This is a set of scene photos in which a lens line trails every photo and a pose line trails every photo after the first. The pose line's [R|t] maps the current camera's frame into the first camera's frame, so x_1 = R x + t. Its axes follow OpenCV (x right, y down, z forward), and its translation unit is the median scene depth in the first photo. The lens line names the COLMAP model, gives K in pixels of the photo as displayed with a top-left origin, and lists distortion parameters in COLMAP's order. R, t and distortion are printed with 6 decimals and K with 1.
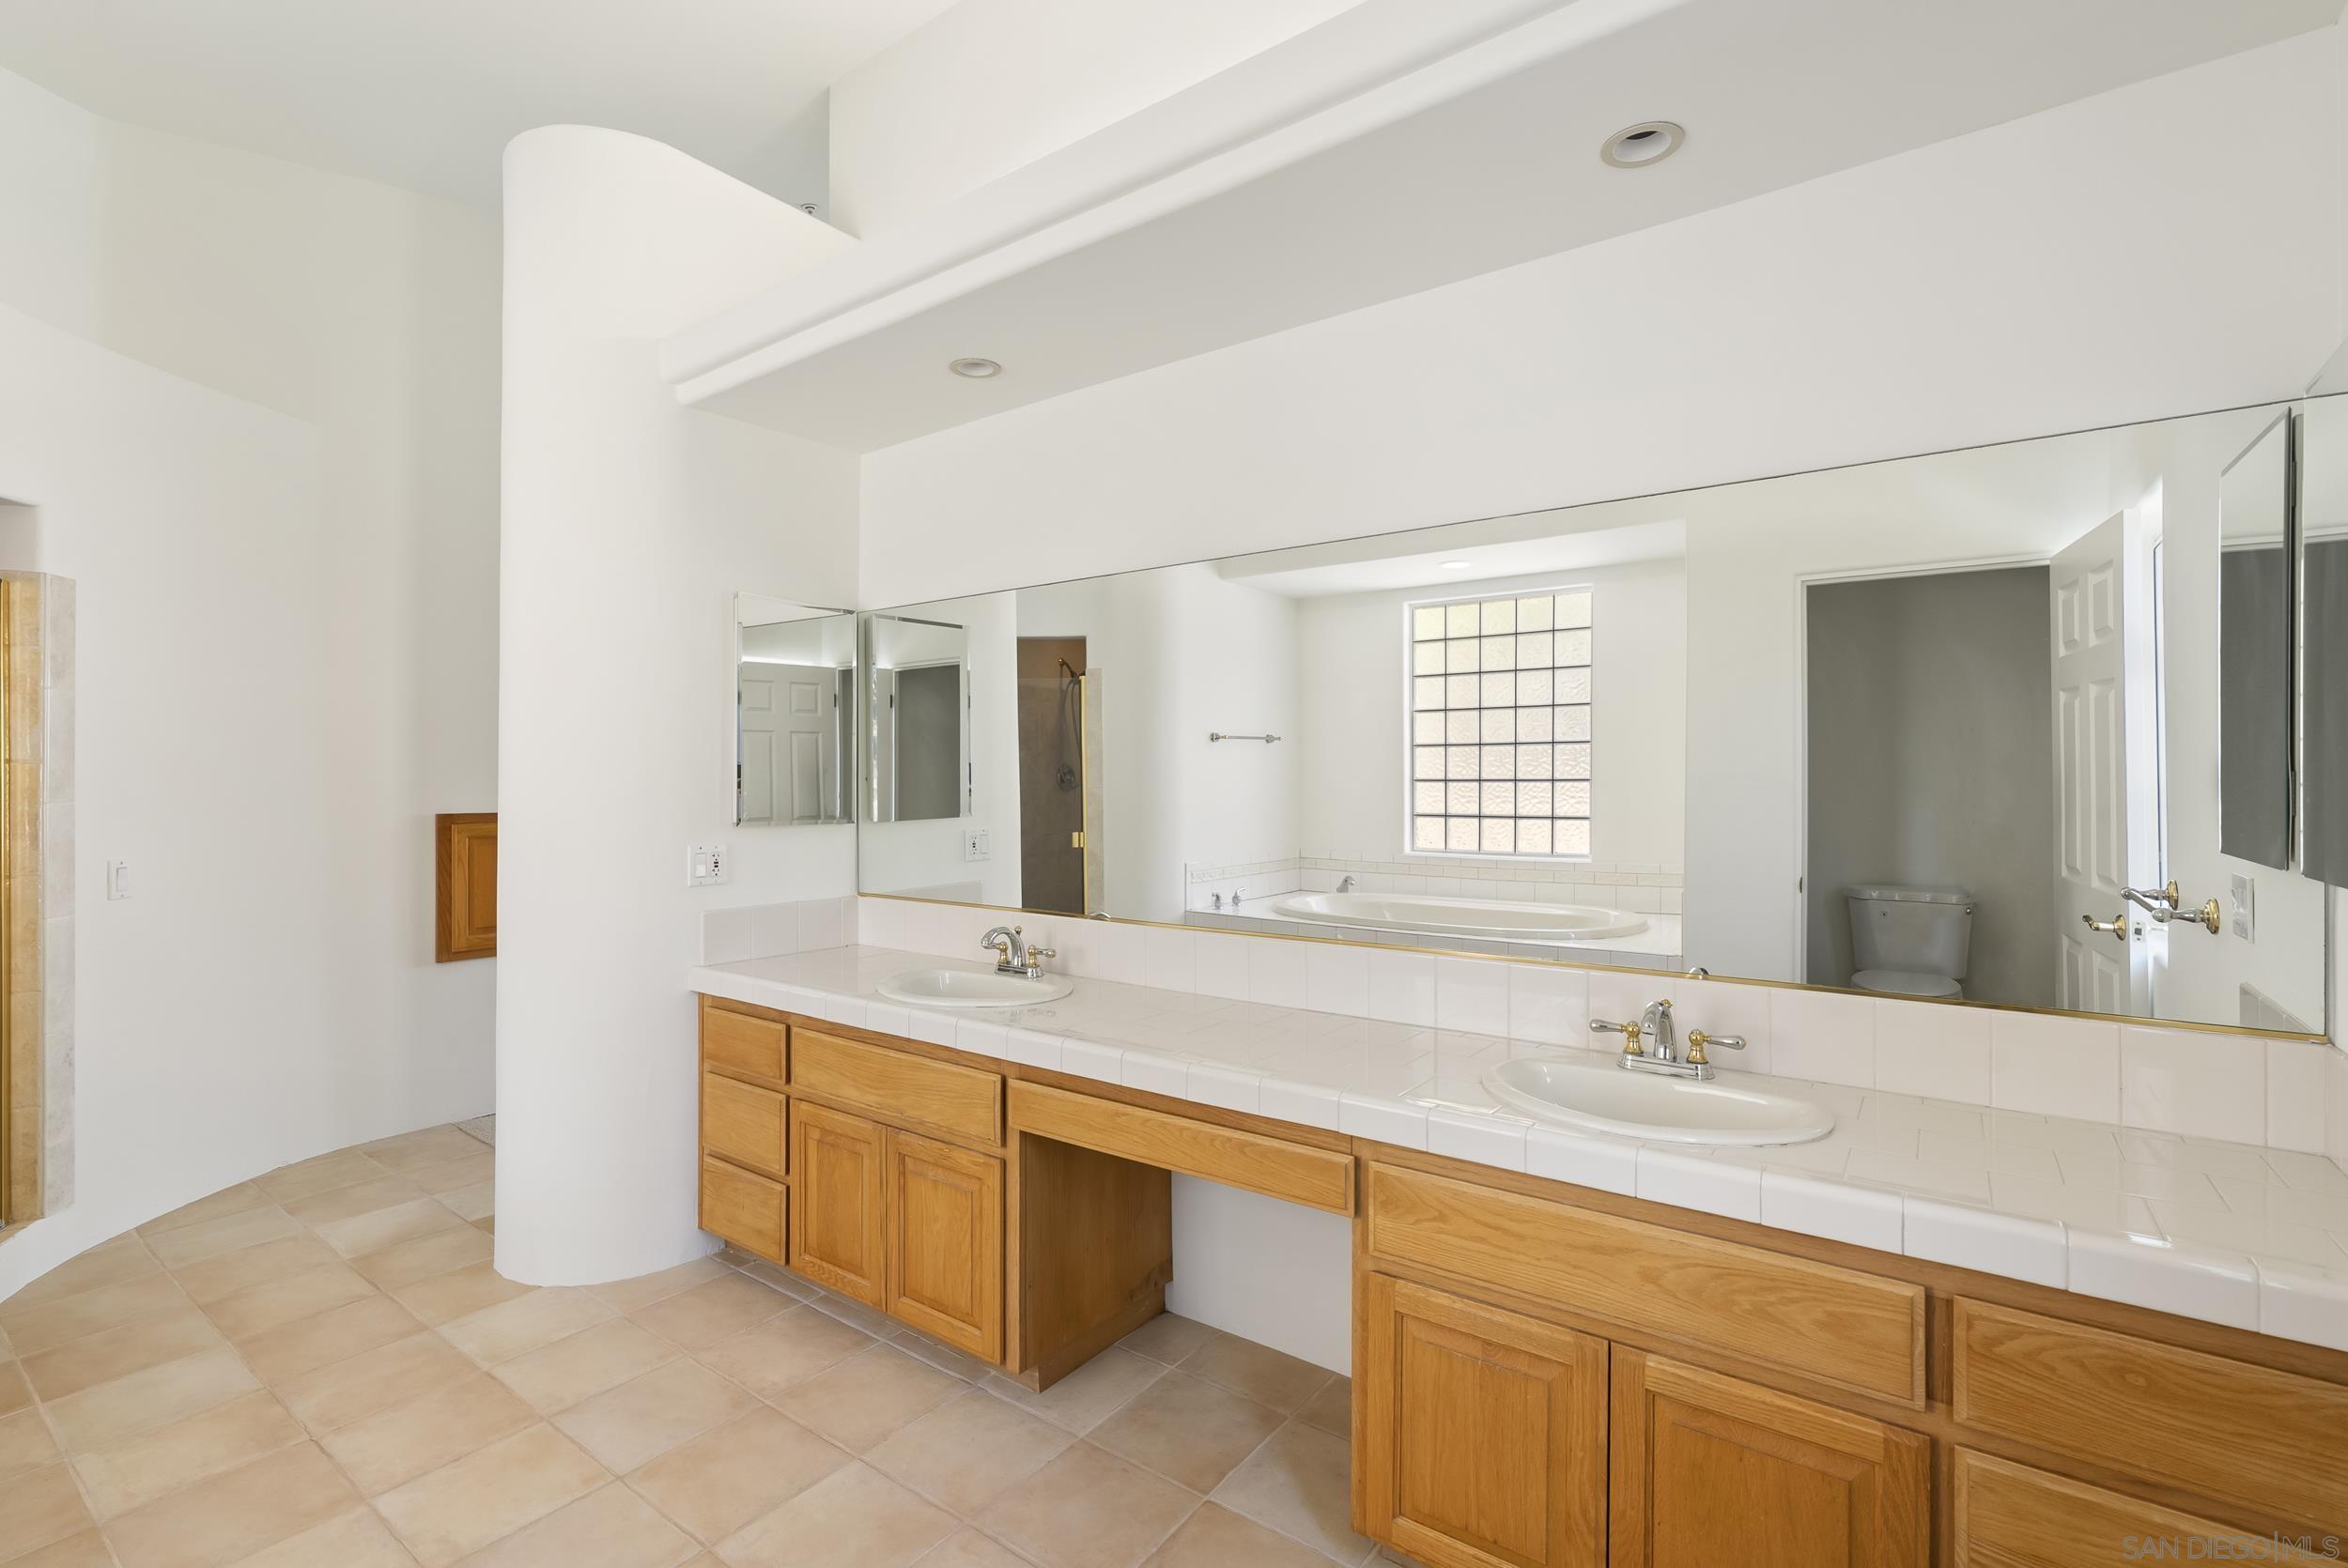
lens RADIAL K [[1064.5, 0, 1172.2], [0, 1064.5, 782.3], [0, 0, 1]] dist [-0.021052, 0.000390]
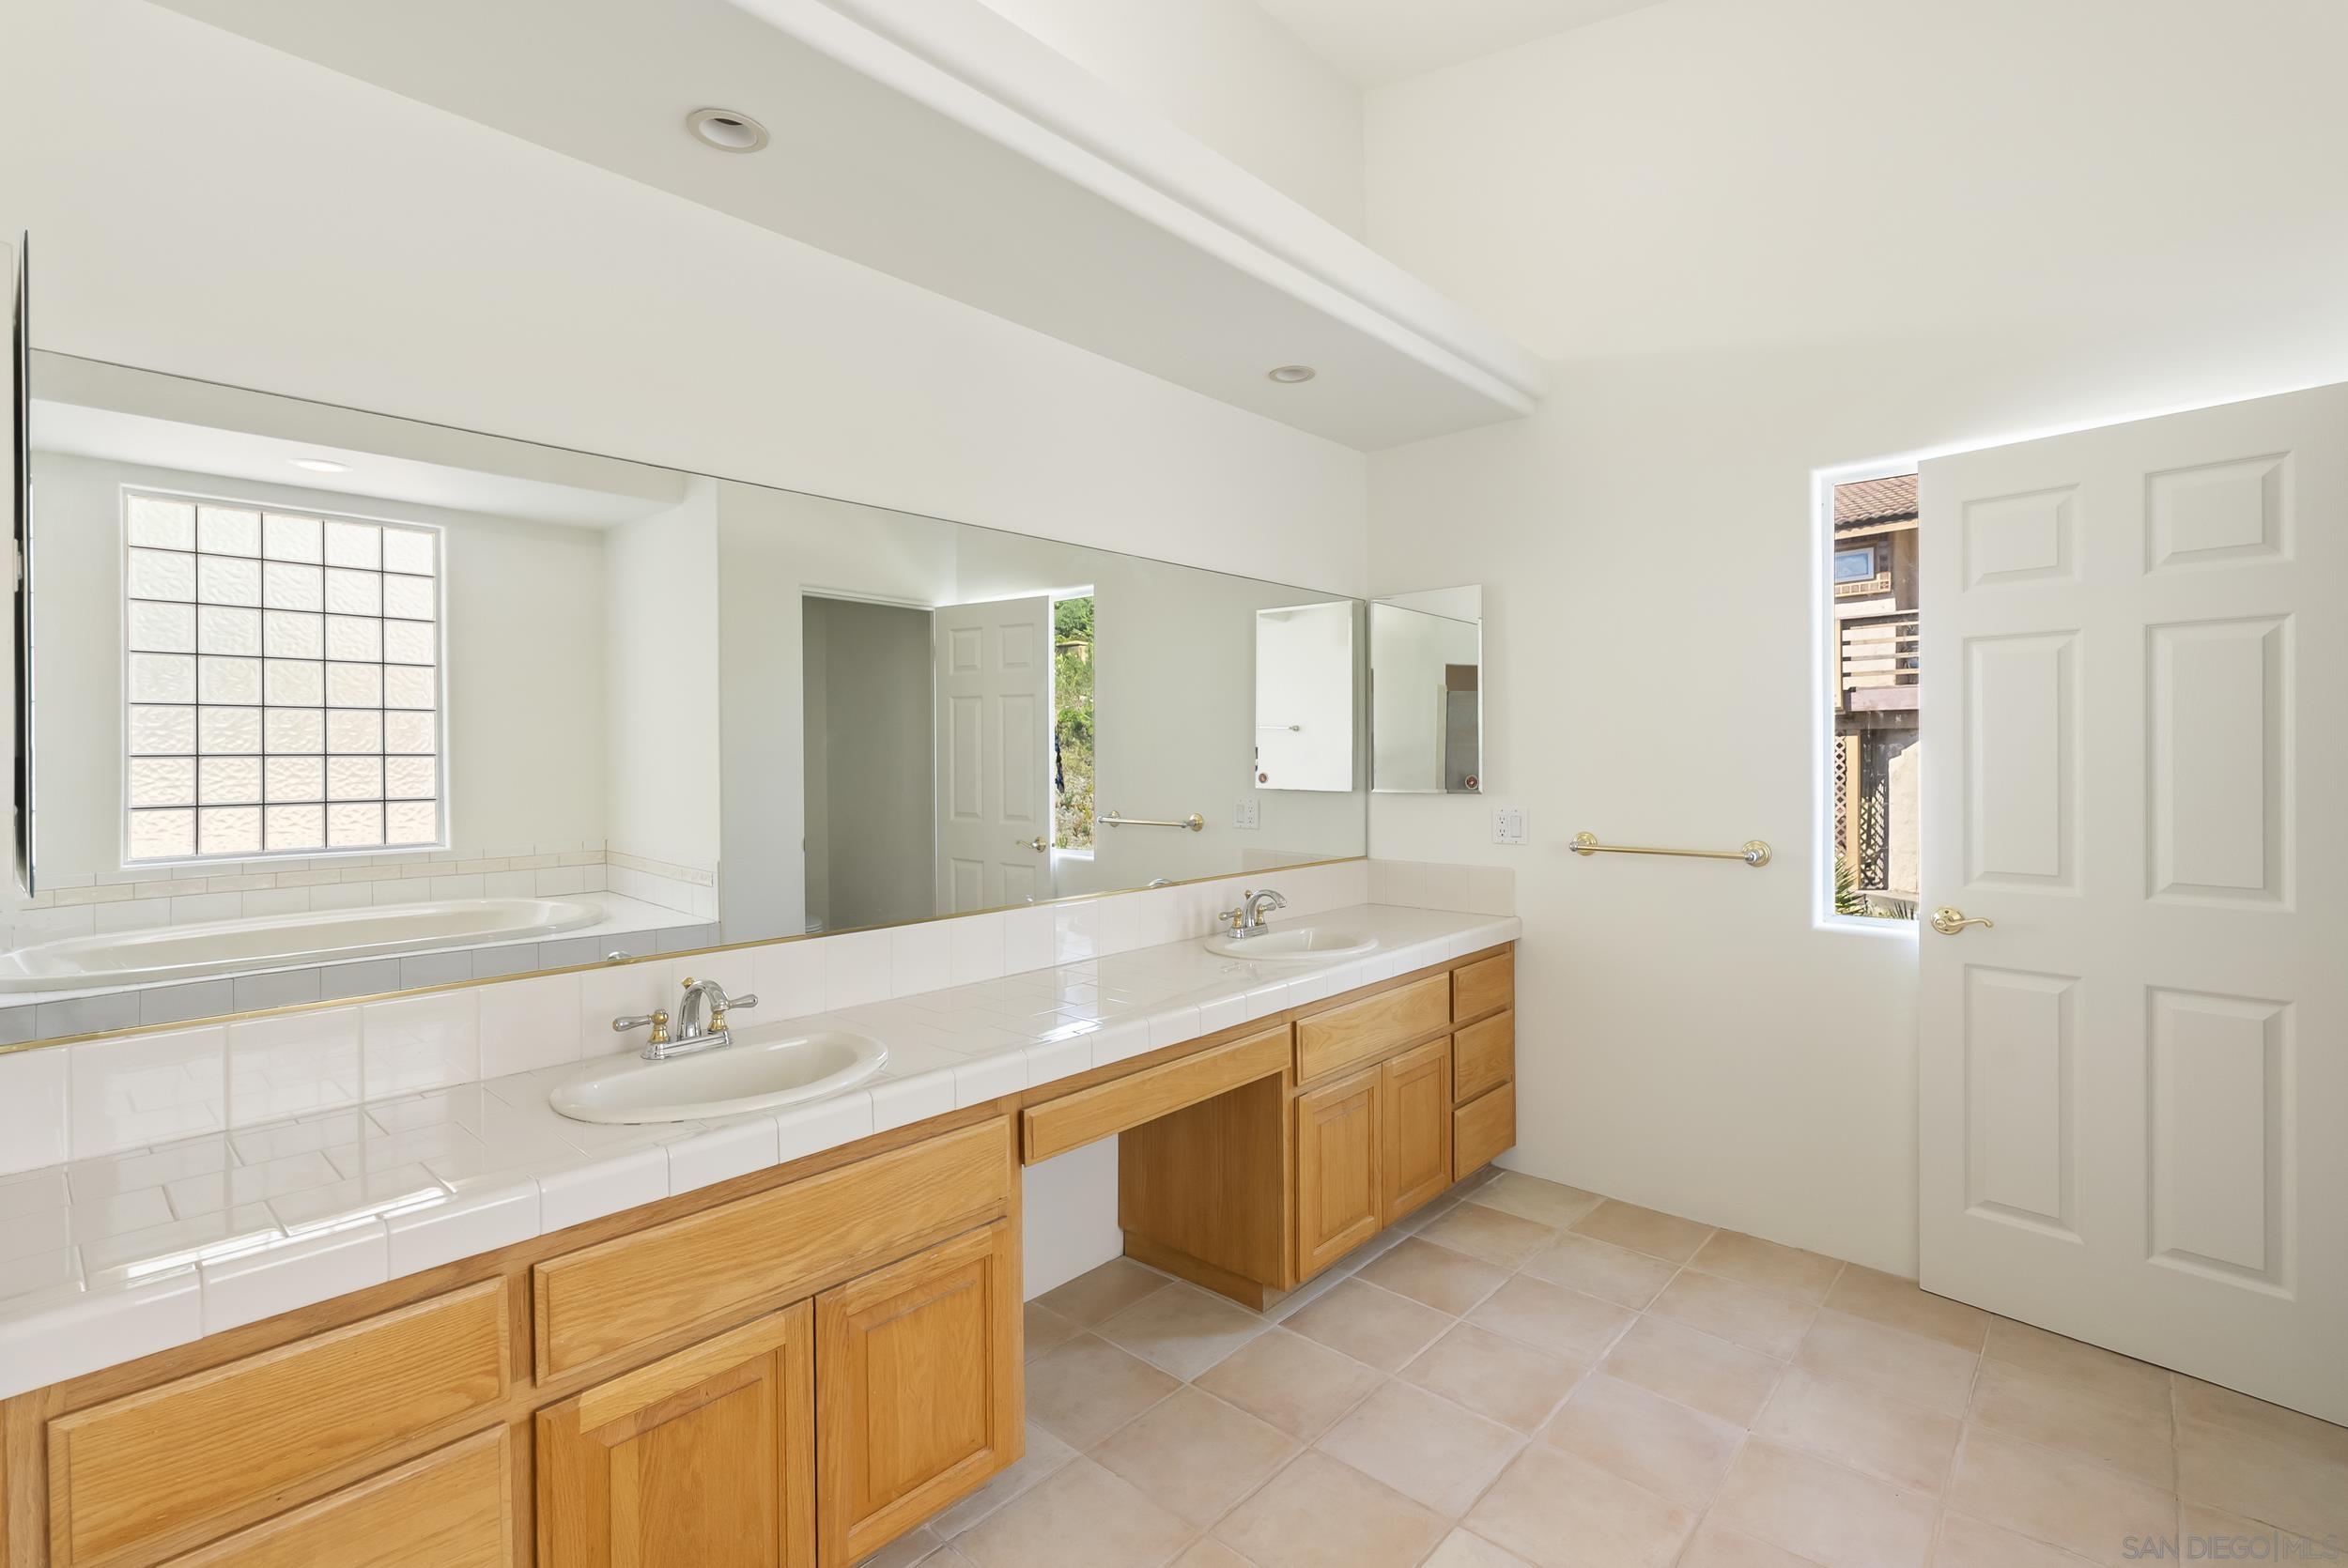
lens RADIAL K [[1064.5, 0, 1184.8], [0, 1064.5, 744.1], [0, 0, 1]] dist [-0.021052, 0.000390]
pose [[0.091049, 0.005139, 0.995833, -0.905741], [0.003128, 0.999980, -0.005446, -0.008830], [-0.995842, 0.003610, 0.091031, 0.727726]]
